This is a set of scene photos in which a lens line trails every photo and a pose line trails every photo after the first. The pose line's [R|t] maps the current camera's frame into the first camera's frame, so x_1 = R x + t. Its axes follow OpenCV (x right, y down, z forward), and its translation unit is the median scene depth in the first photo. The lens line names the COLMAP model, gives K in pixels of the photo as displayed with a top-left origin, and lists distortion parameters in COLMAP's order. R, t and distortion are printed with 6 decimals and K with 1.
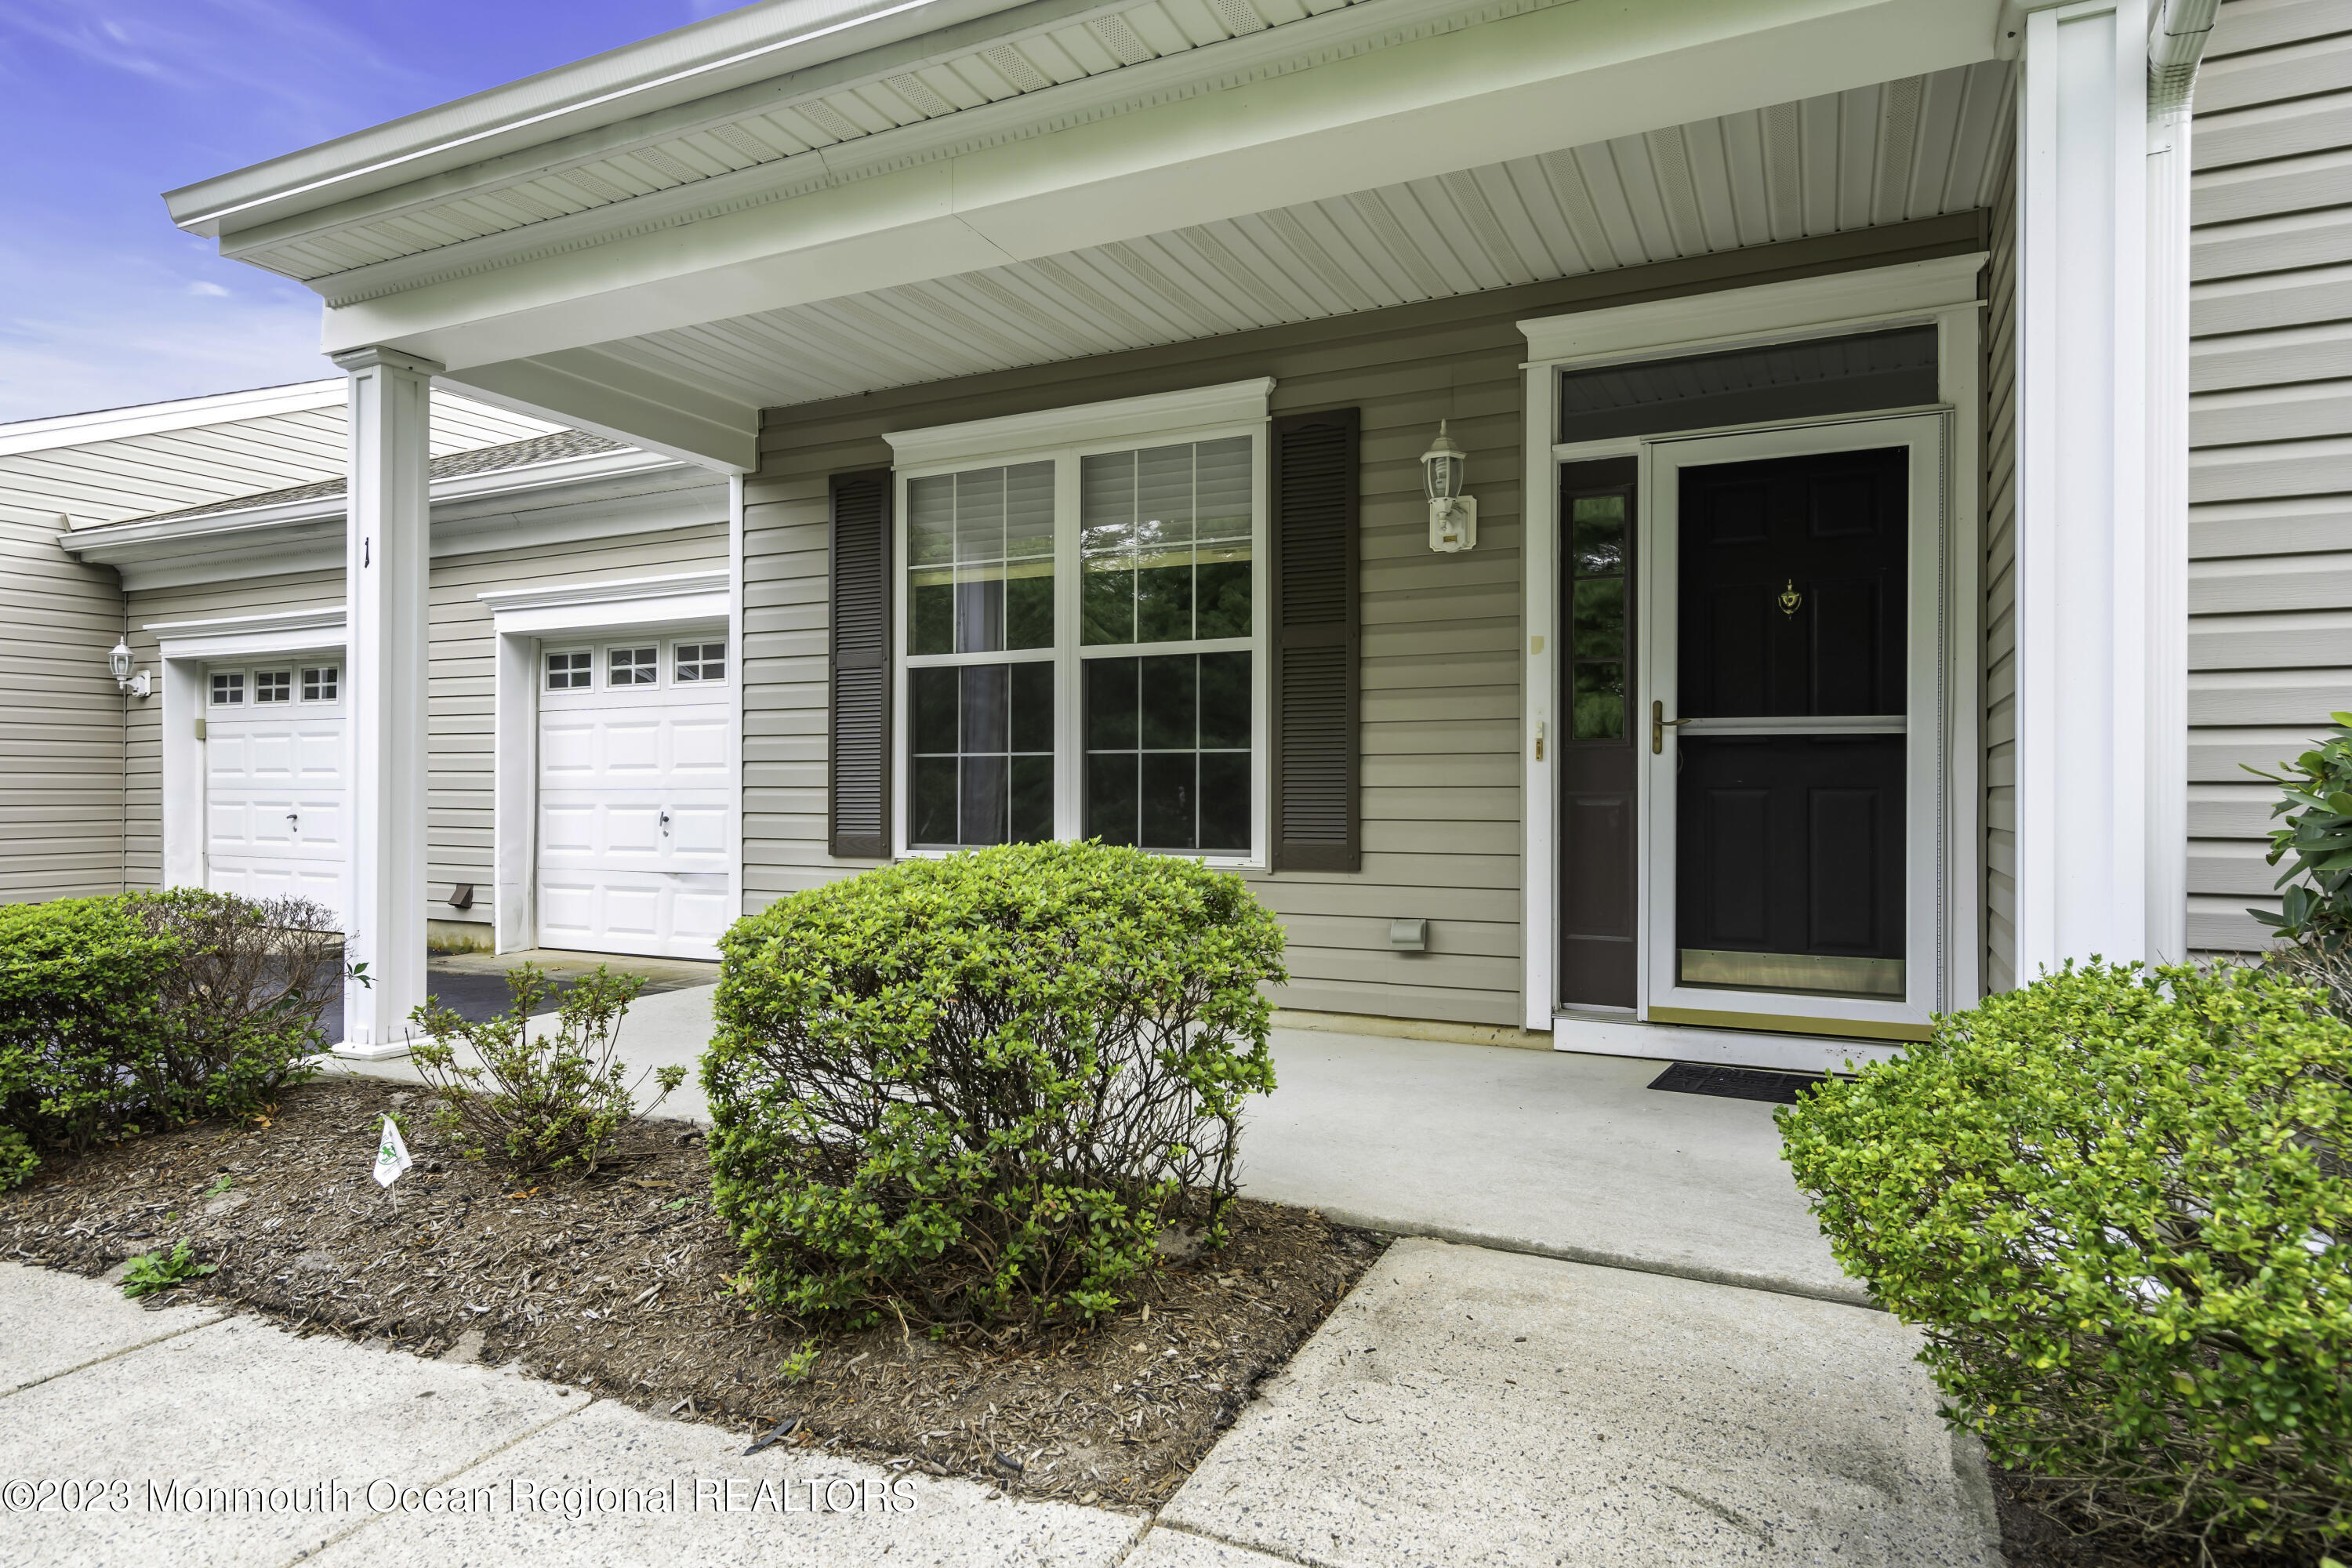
lens RADIAL K [[1354.5, 0, 1176.0], [0, 1354.5, 784.0], [0, 0, 1]] dist [0.001147, -0.000529]
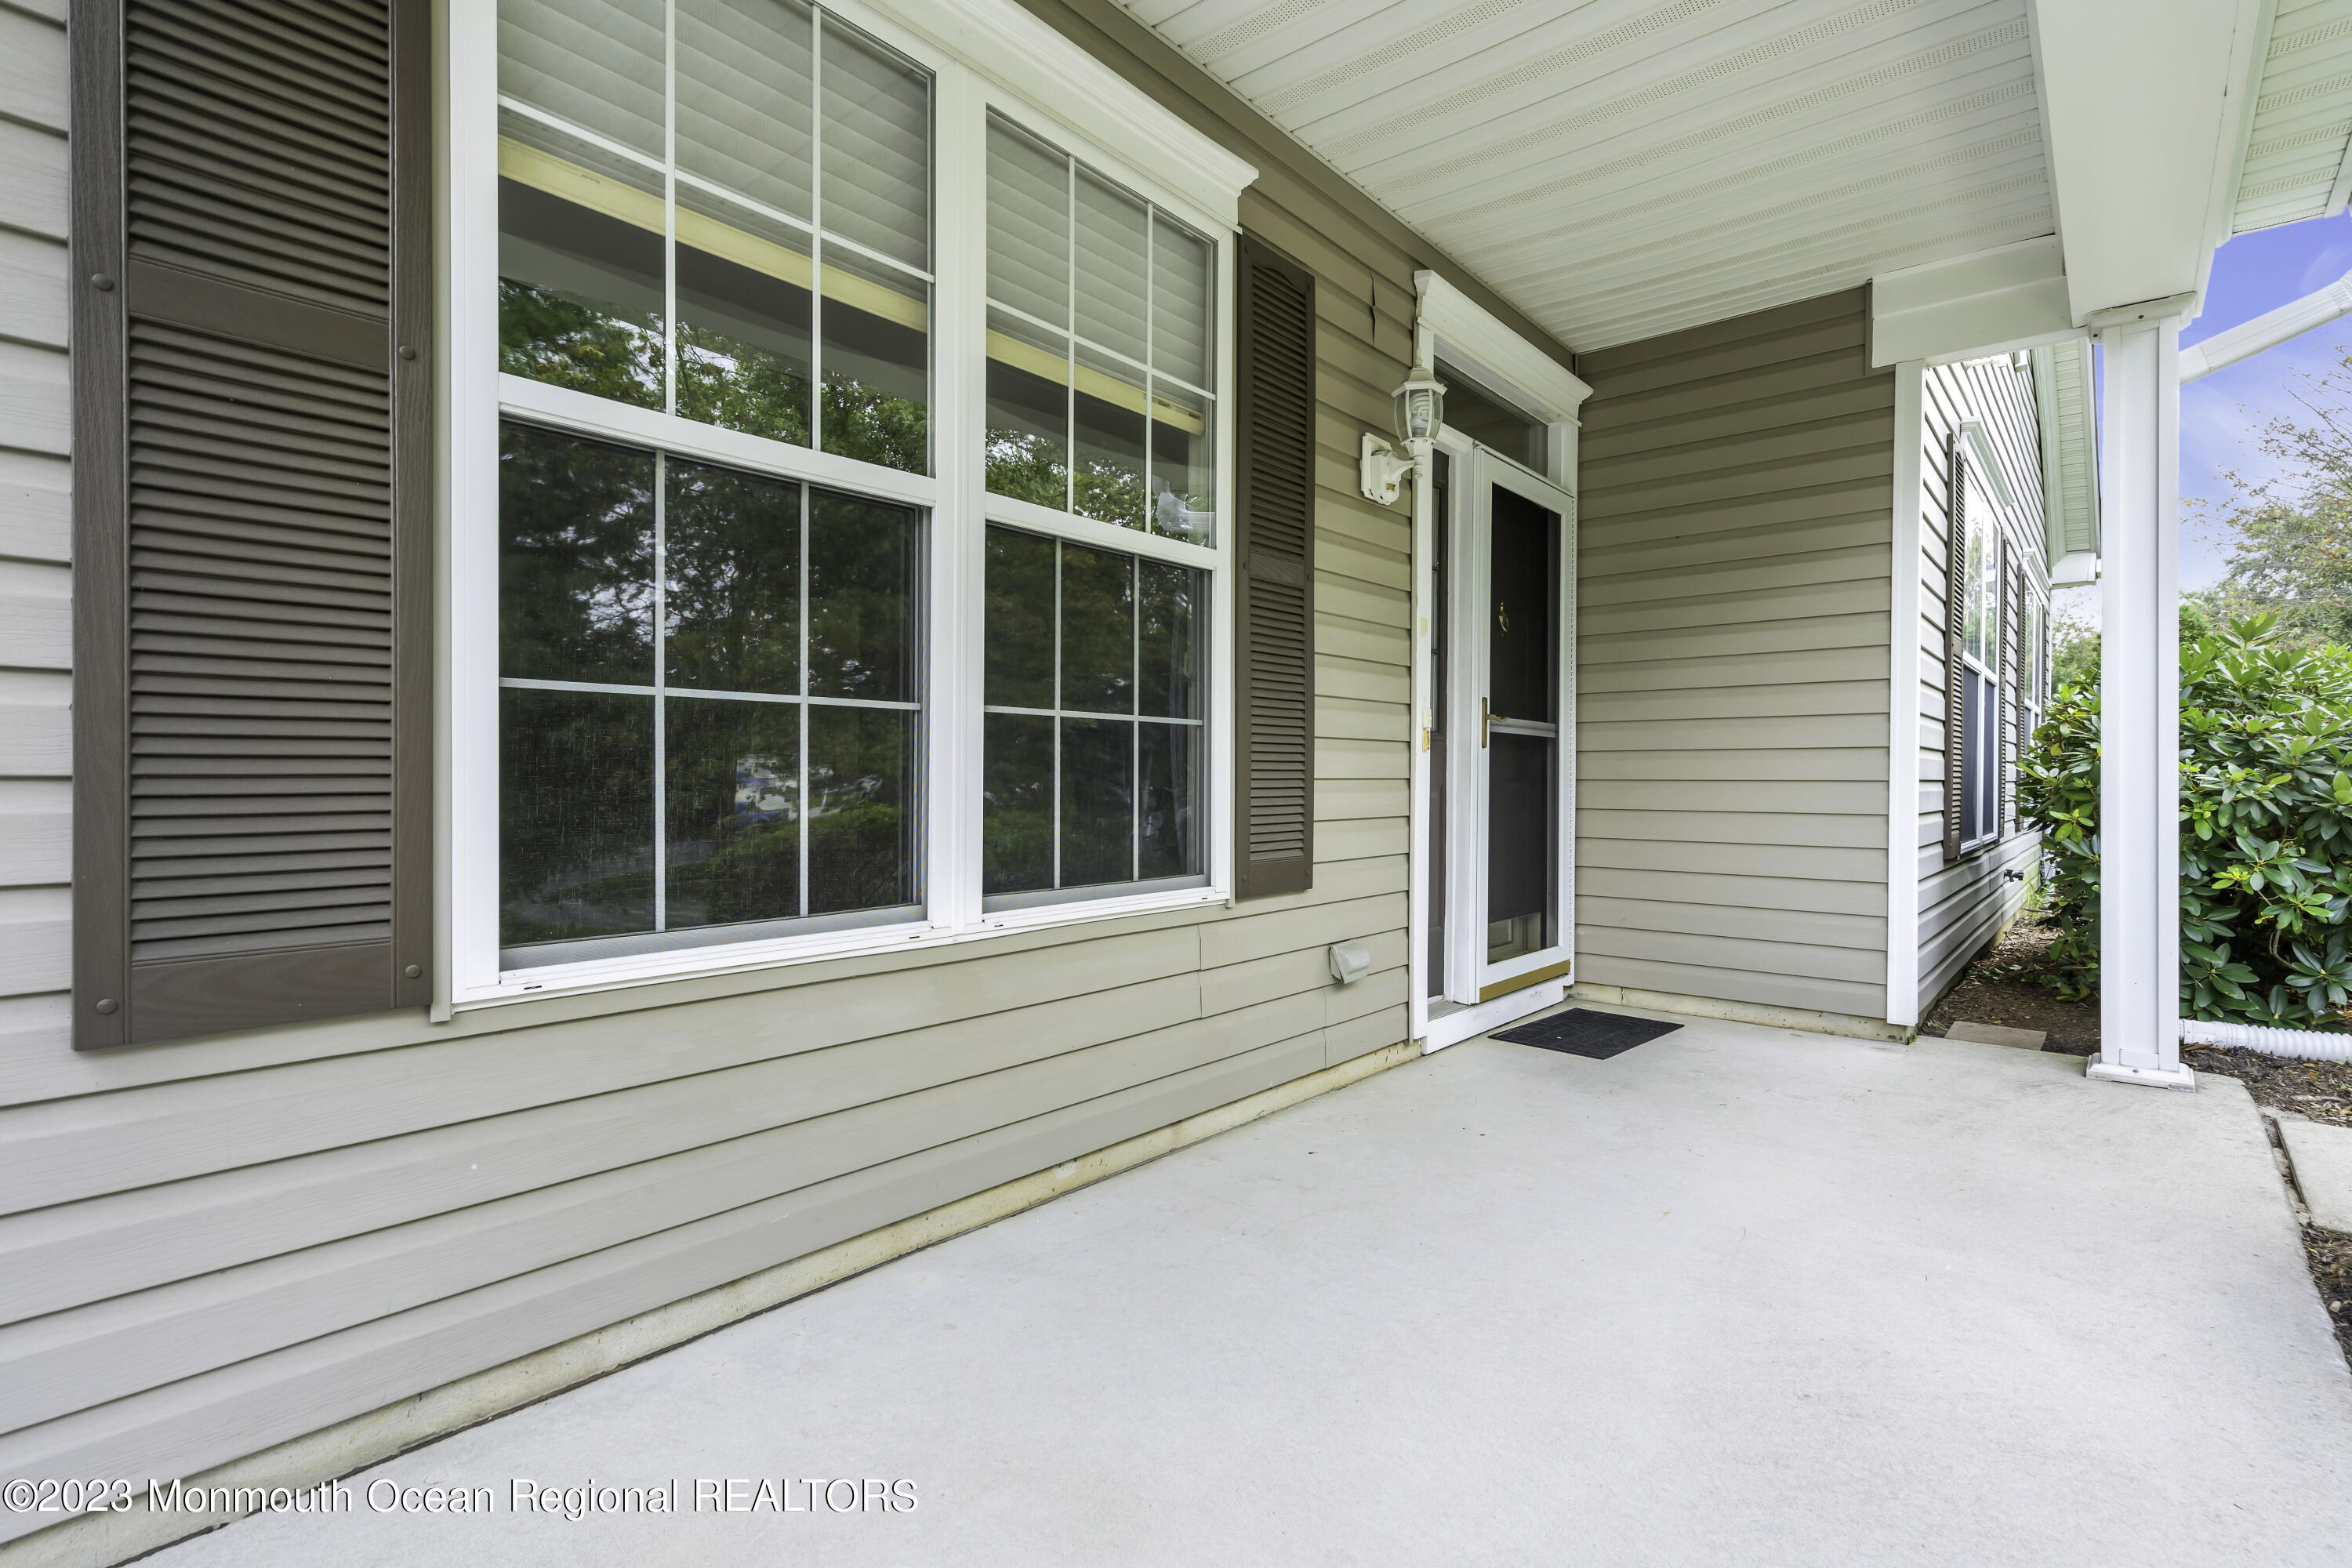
lens RADIAL K [[1123.2, 0, 1181.5], [0, 1123.2, 775.1], [0, 0, 1]] dist [0.001628, 0.000103]
pose [[0.246222, -0.001022, 0.969213, -0.476185], [-0.009922, 0.999944, 0.003575, -0.001166], [-0.969163, -0.010497, 0.246198, 0.879340]]
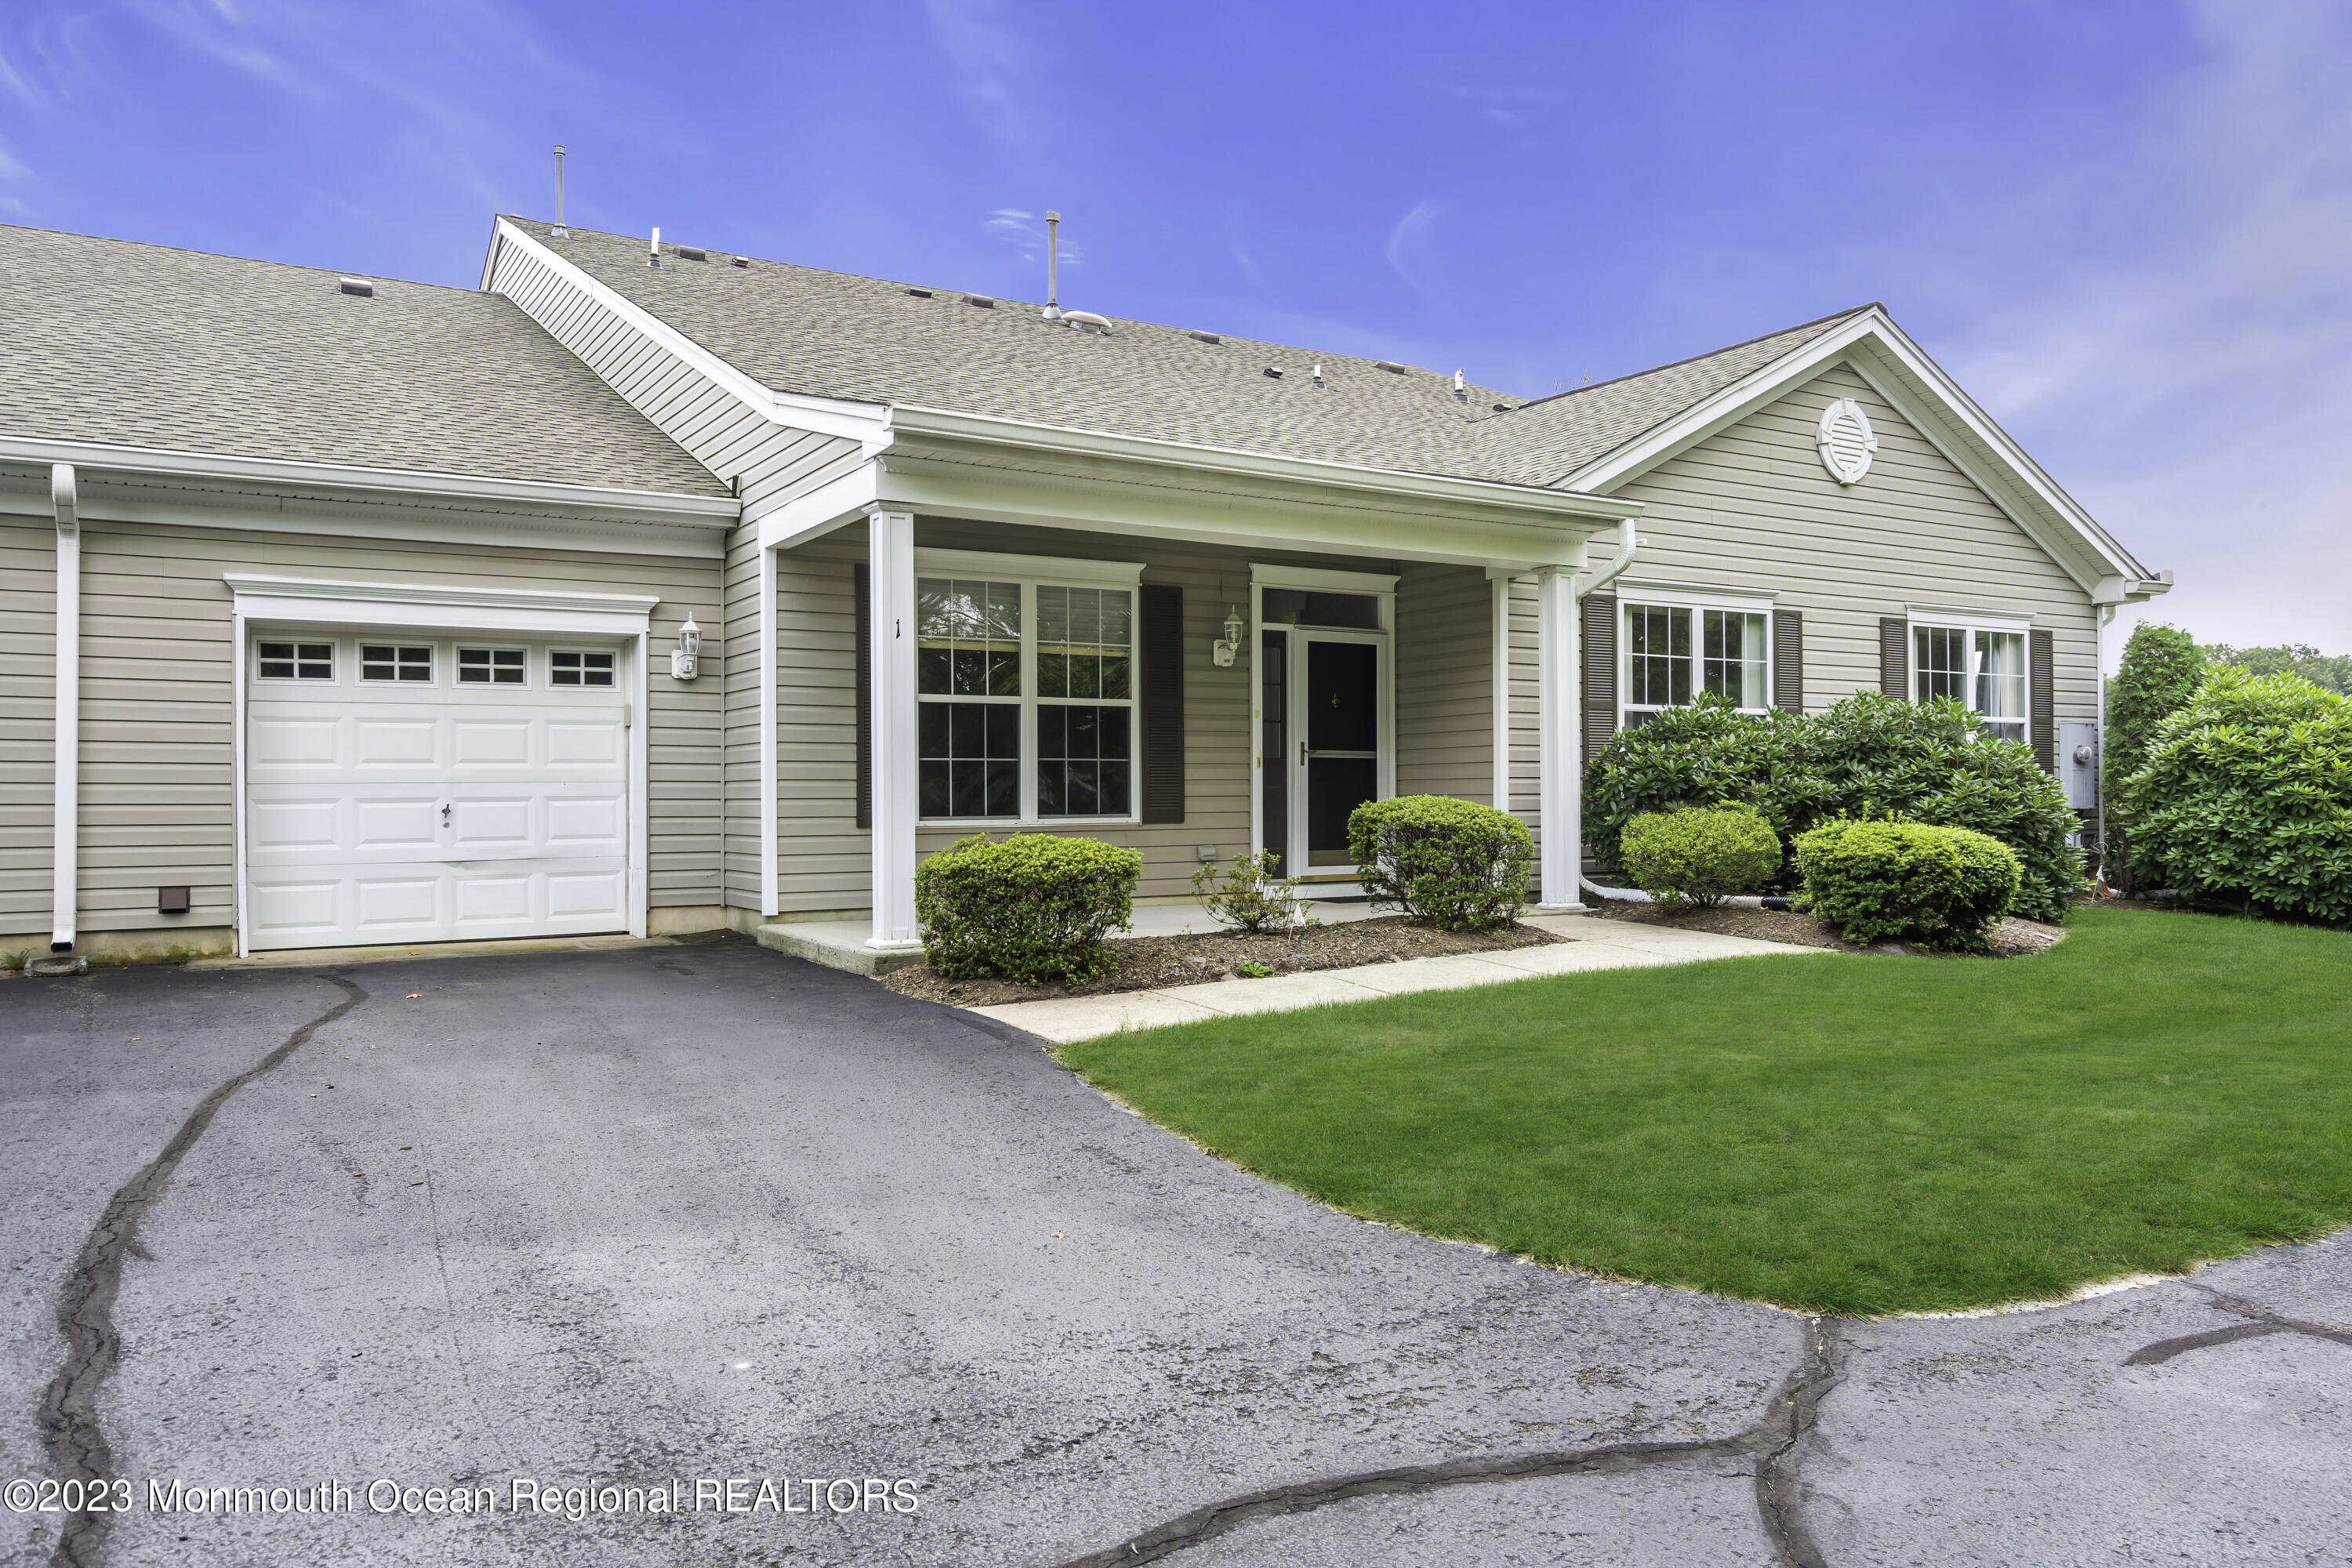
lens RADIAL K [[1657.2, 0, 1176.0], [0, 1657.2, 784.0], [0, 0, 1]] dist [-0.002751, -0.000043]
pose [[0.537555, 0.002345, 0.843225, -1.829613], [0.001396, 0.999992, -0.003672, 0.016190], [-0.843228, 0.003151, 0.537548, -0.276596]]
